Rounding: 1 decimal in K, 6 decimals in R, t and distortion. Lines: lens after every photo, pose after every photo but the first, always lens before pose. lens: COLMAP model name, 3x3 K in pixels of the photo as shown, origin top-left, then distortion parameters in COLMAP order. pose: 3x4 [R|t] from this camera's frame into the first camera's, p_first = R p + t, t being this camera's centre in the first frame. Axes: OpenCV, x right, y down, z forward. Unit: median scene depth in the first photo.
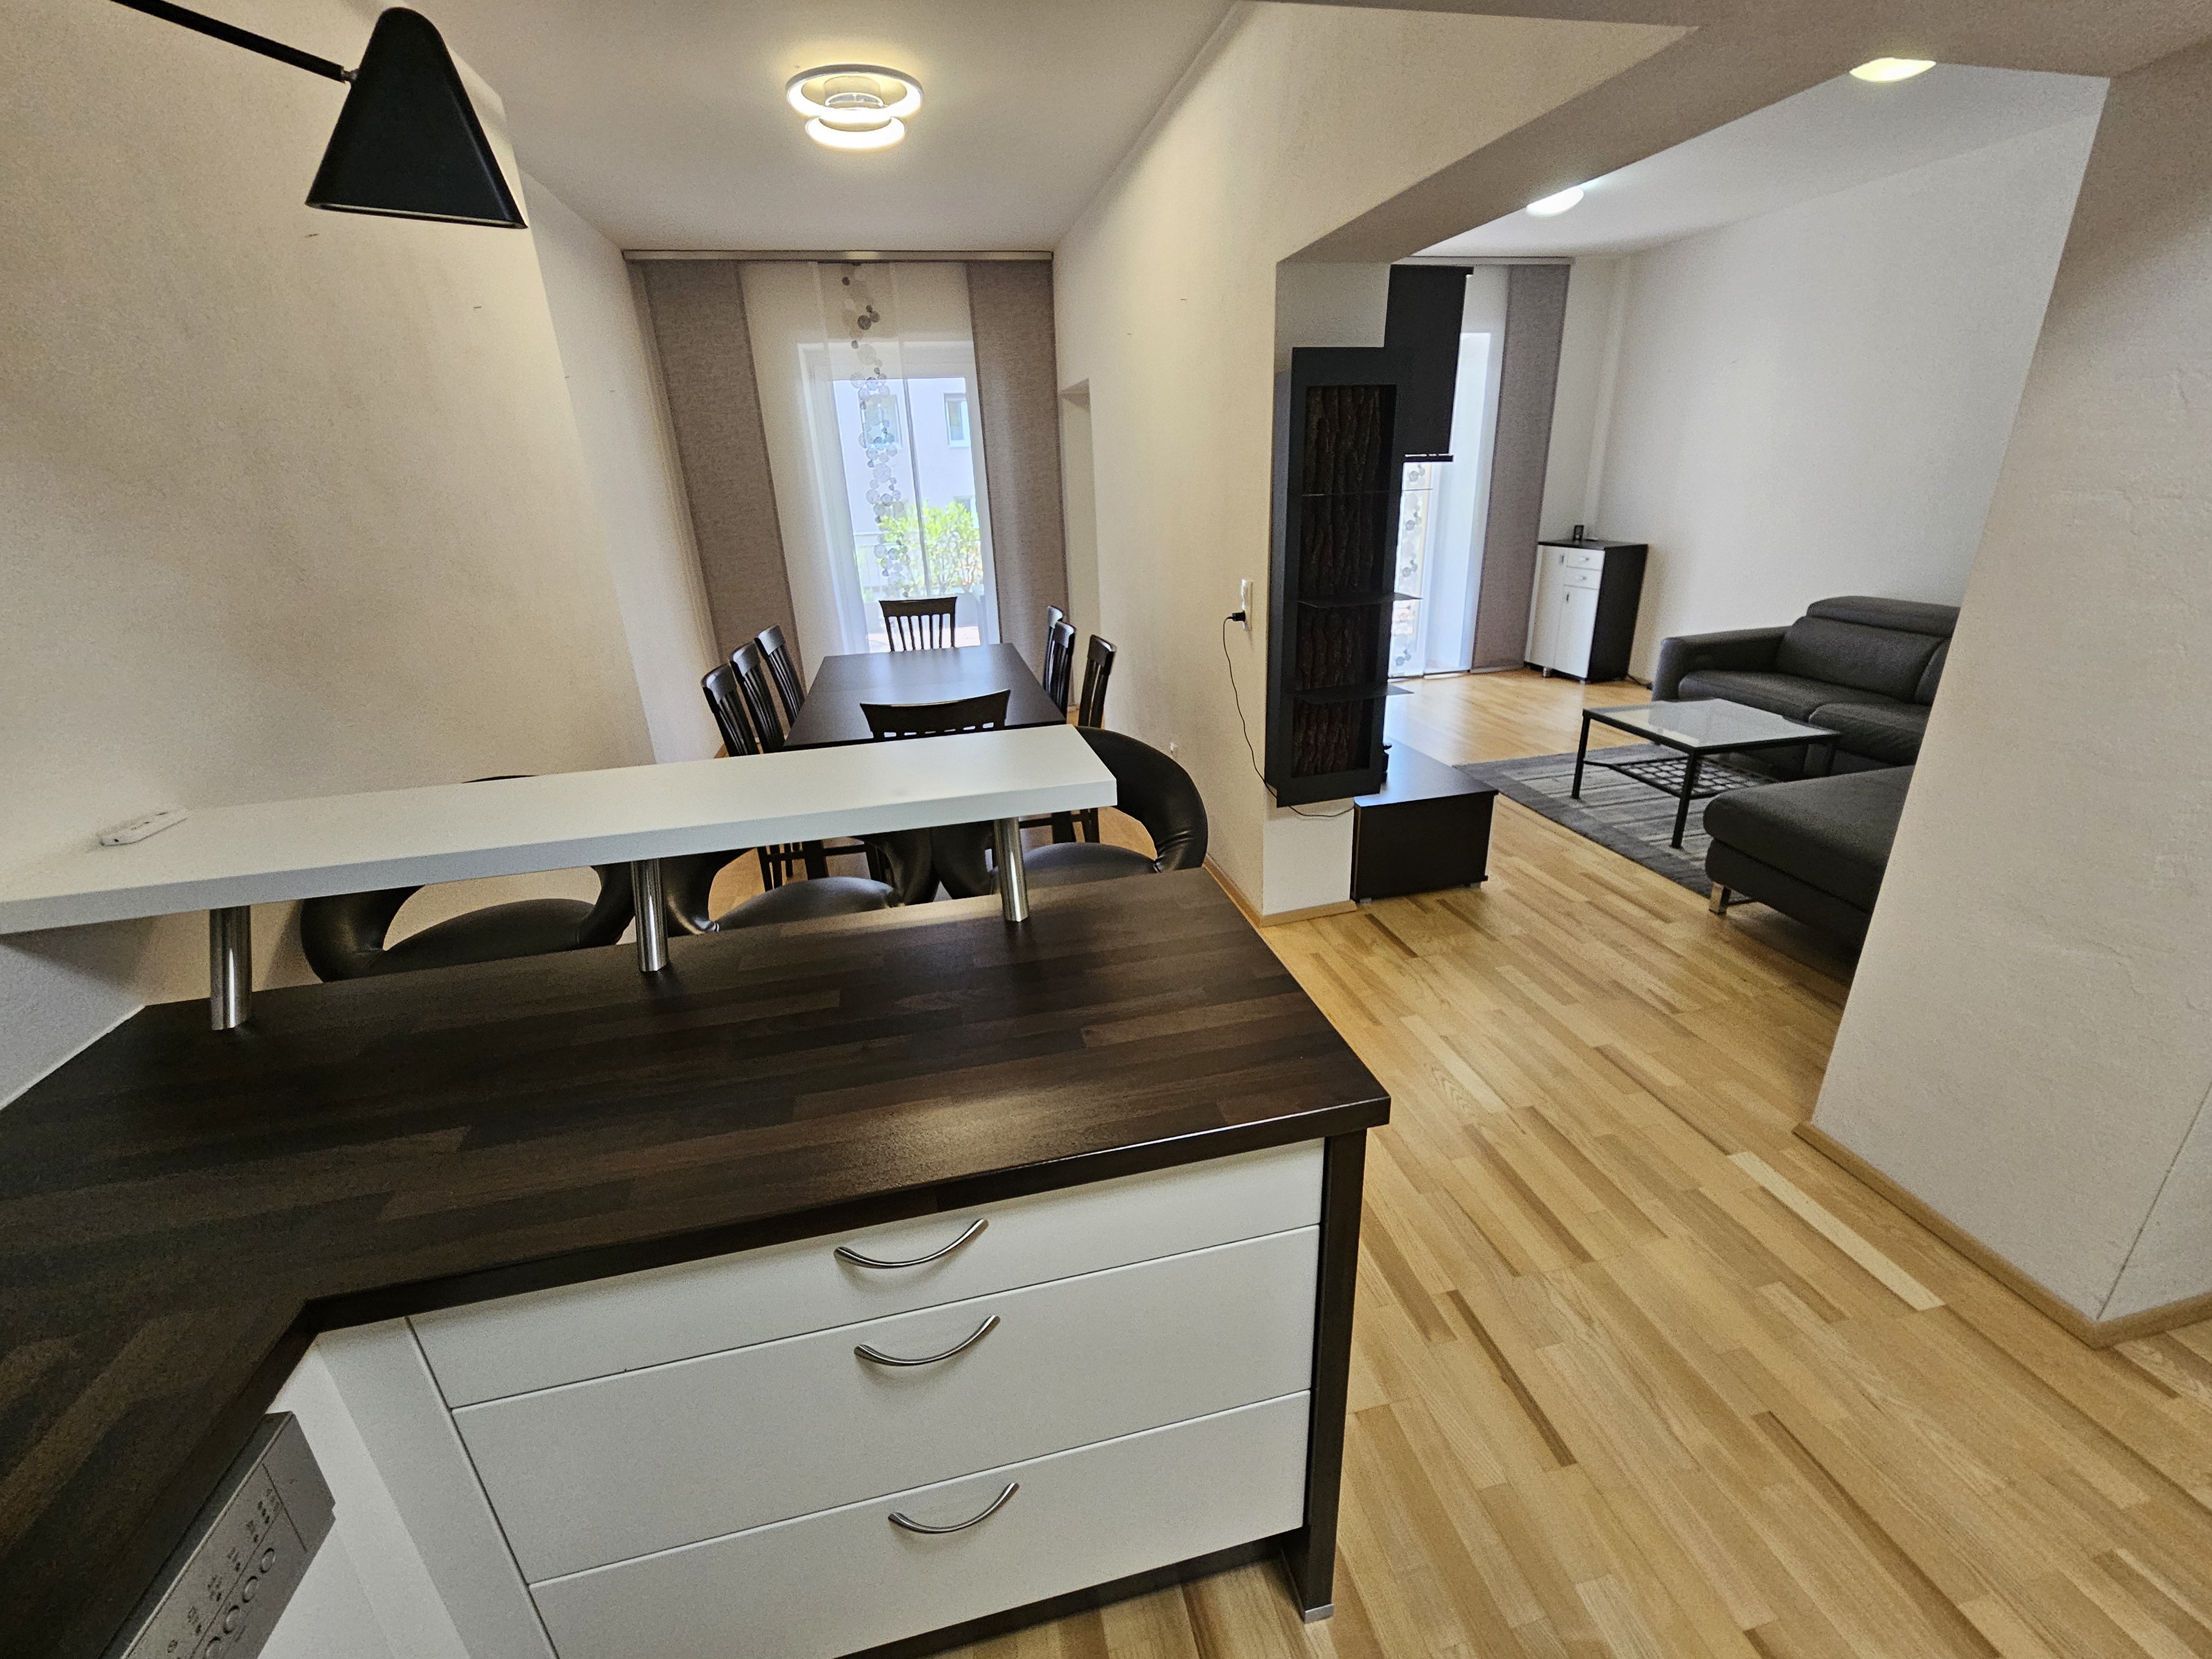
lens RADIAL K [[911.5, 0, 1120.0], [0, 911.5, 833.5], [0, 0, 1]] dist [-0.000435, -0.000561]
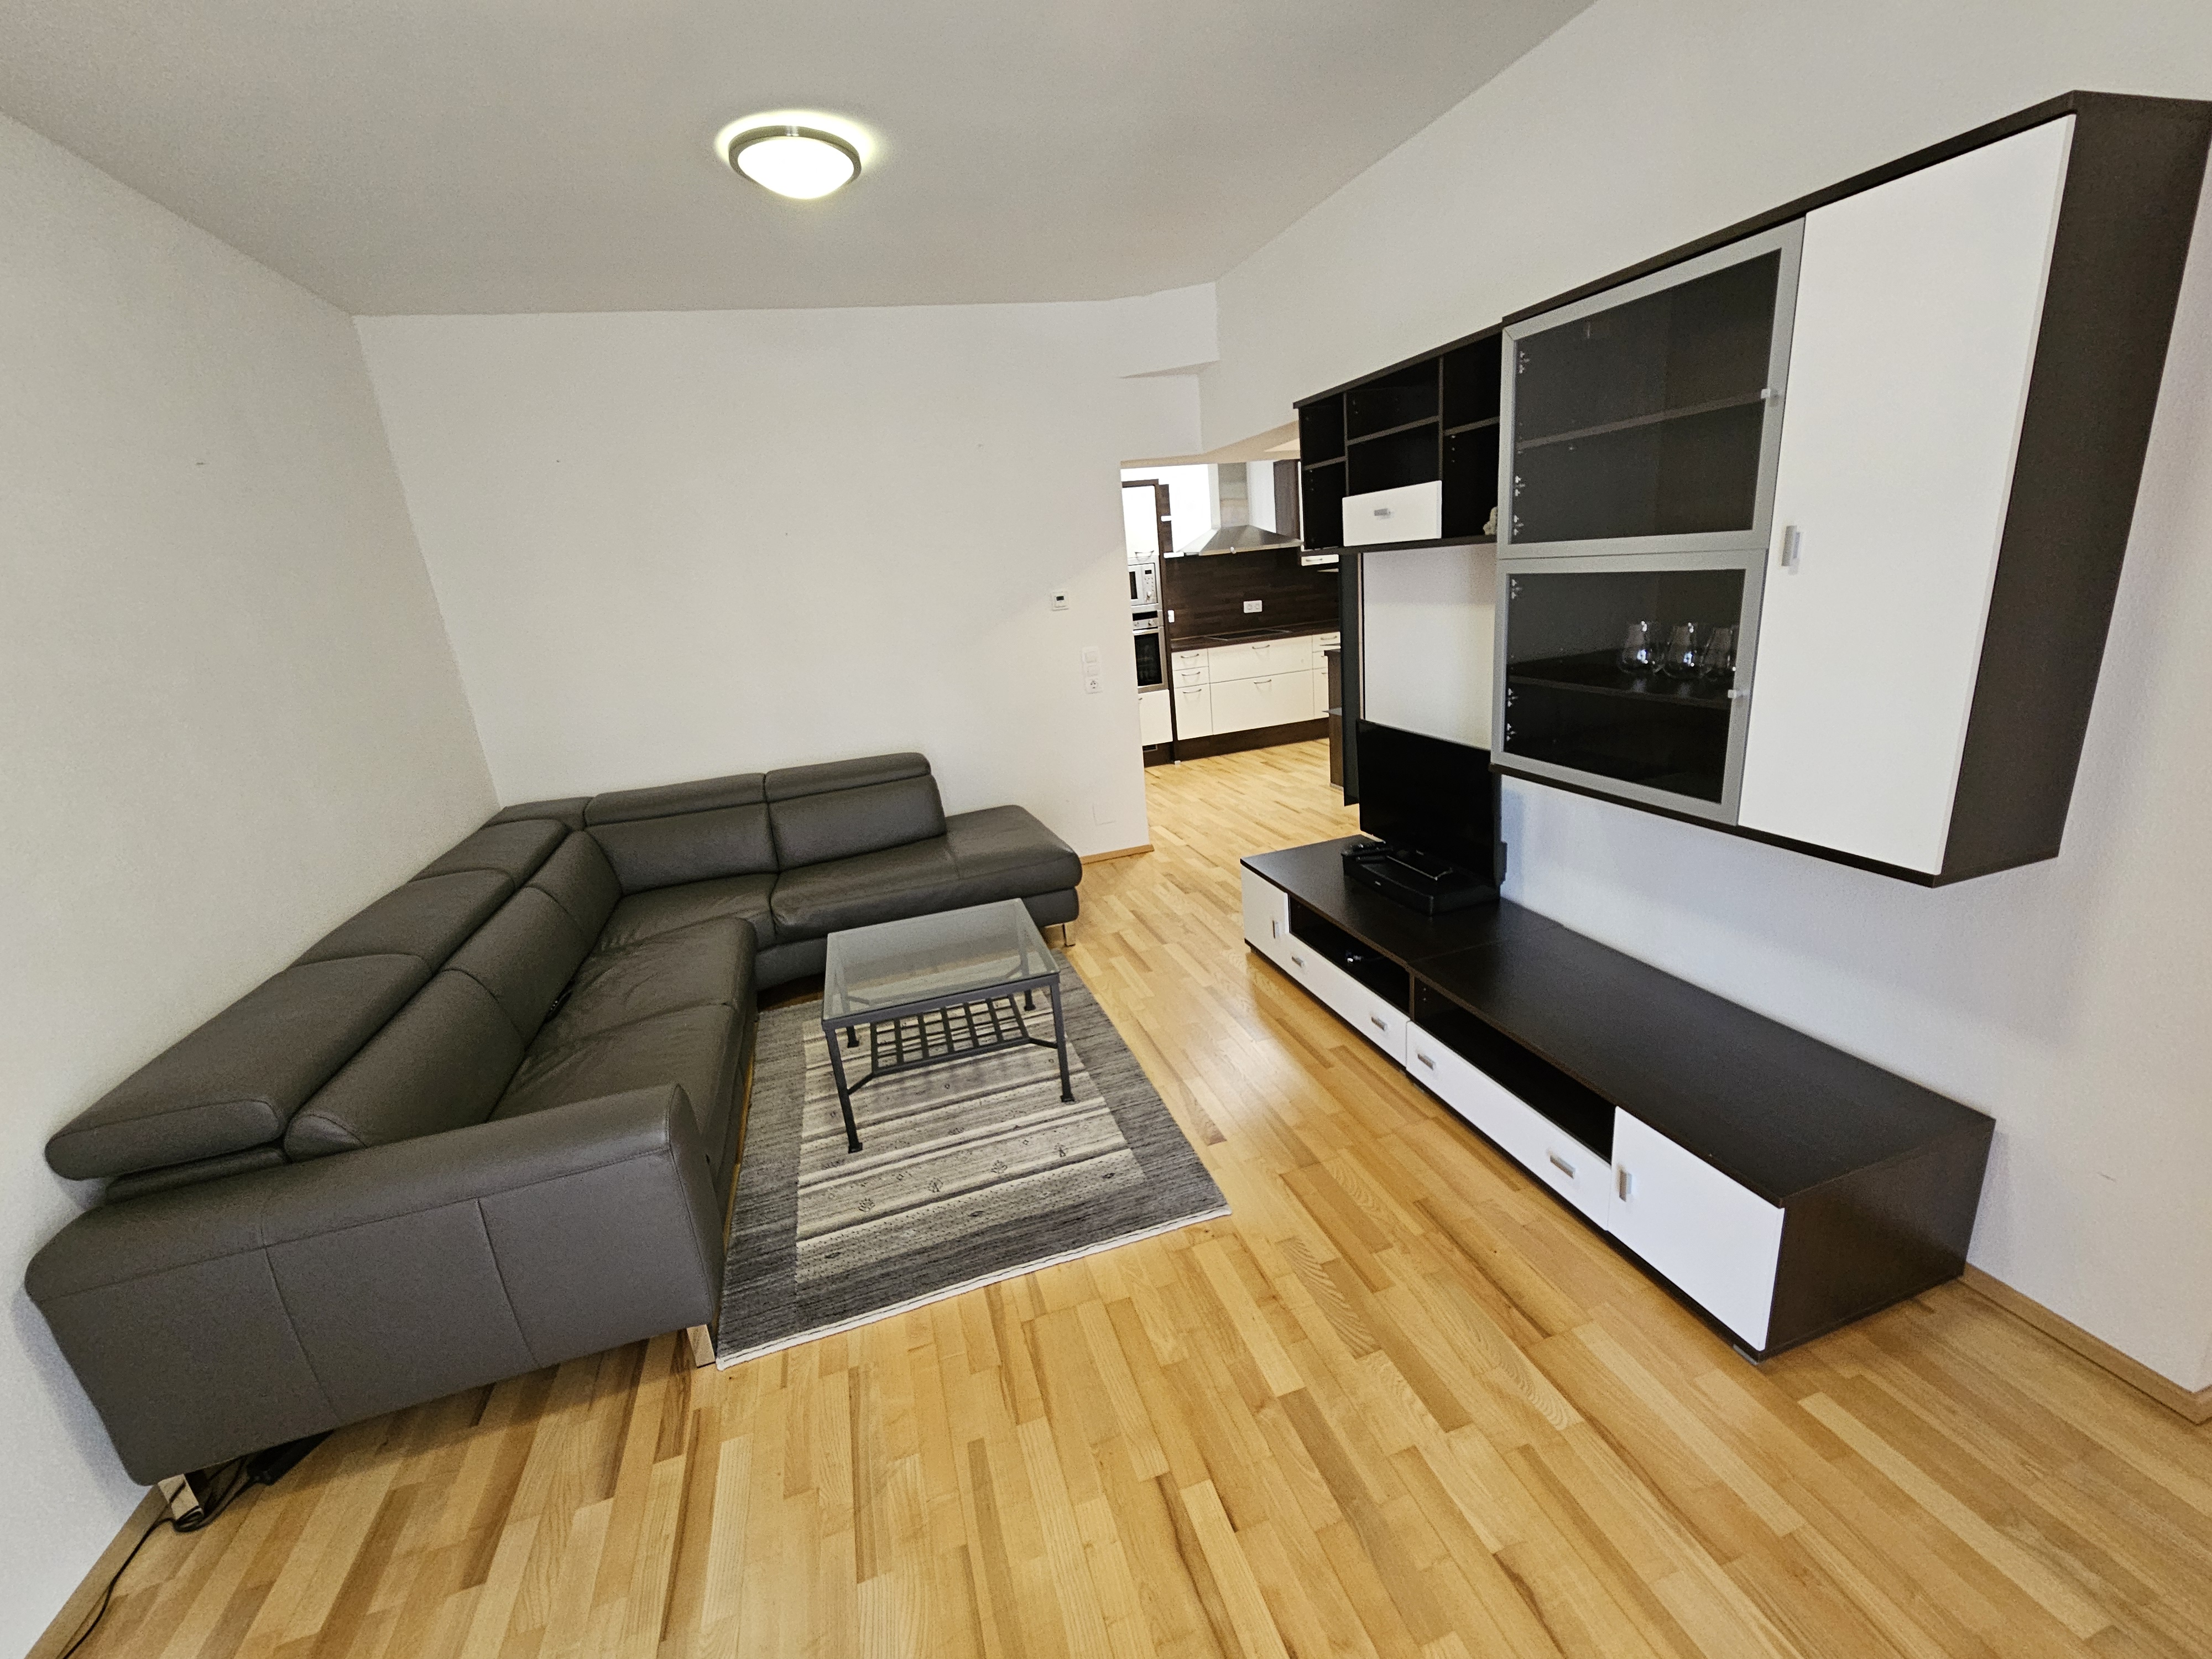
lens RADIAL K [[911.5, 0, 1111.5], [0, 911.5, 837.9], [0, 0, 1]] dist [-0.000435, -0.000561]
pose [[-0.987708, 0.151650, -0.037890, 0.333123], [0.095549, 0.777596, 0.621462, -0.417982], [0.123708, 0.610203, -0.782528, 1.001691]]
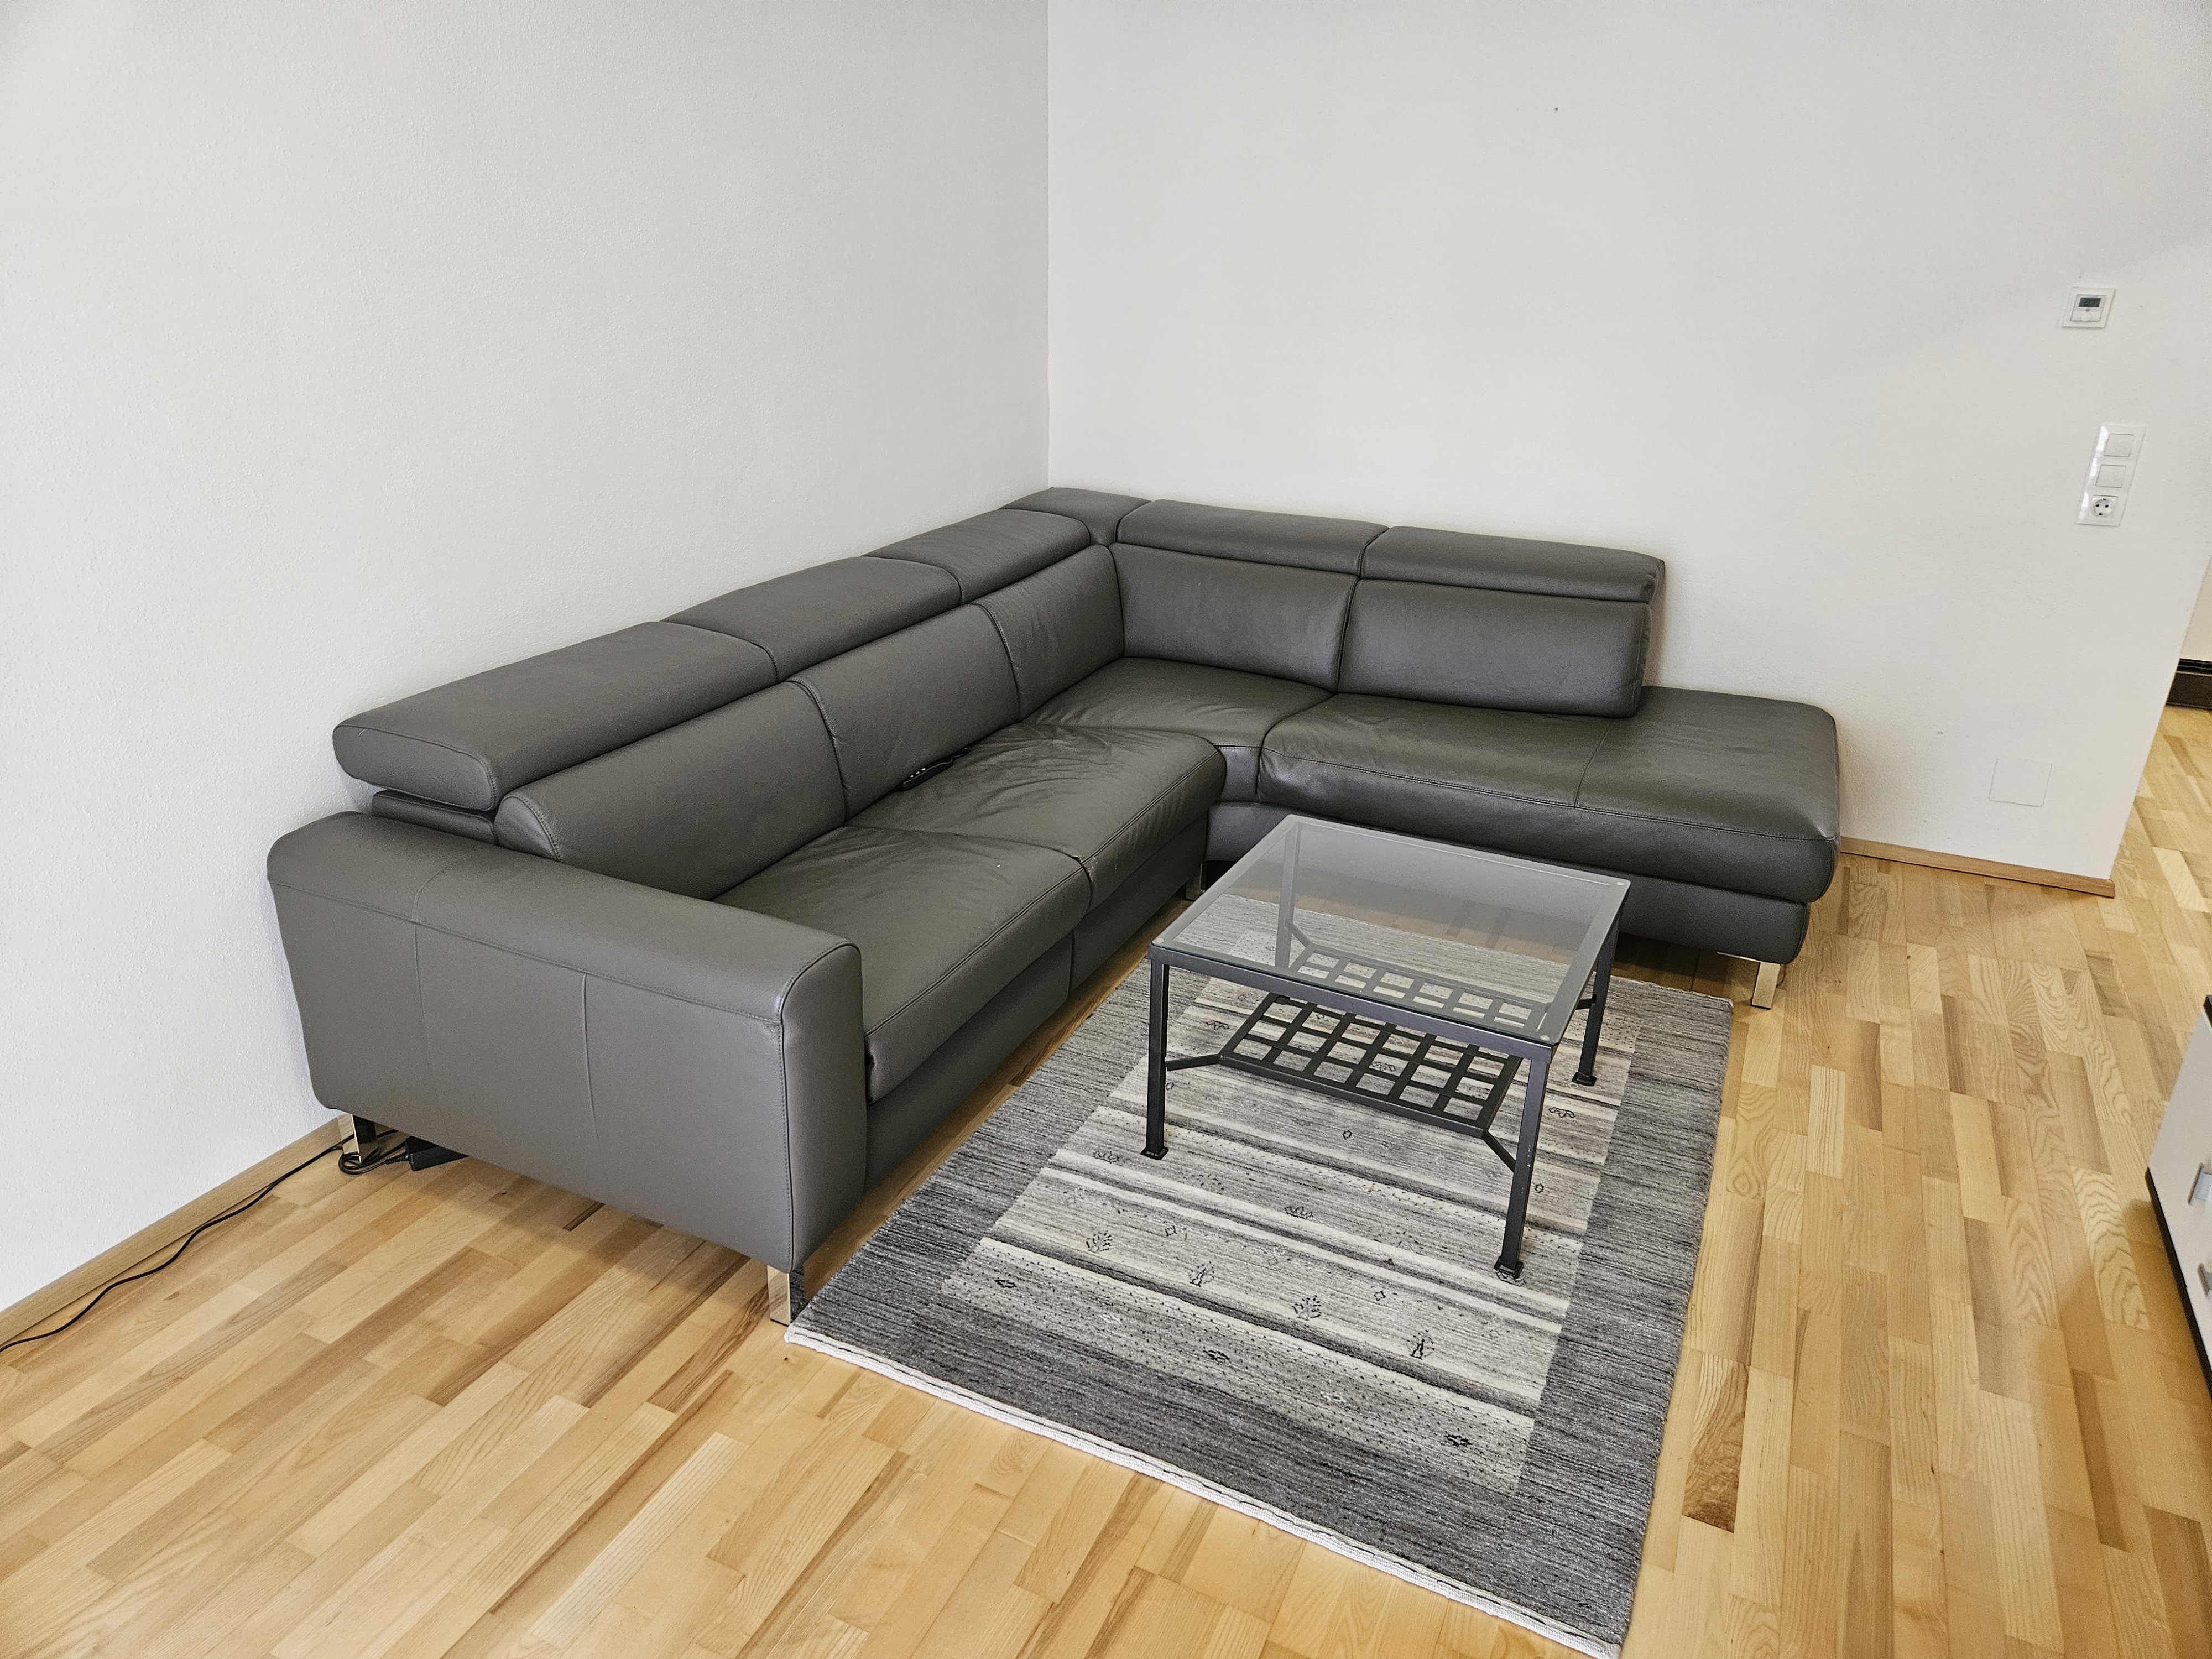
lens RADIAL K [[1468.2, 0, 1093.1], [0, 1468.2, 829.2], [0, 0, 1]] dist [0.069371, -0.053387]
pose [[-0.782361, -0.216227, 0.584087, 0.237557], [0.240114, 0.760595, 0.603192, -0.386449], [-0.574680, 0.612162, -0.543140, 0.925996]]
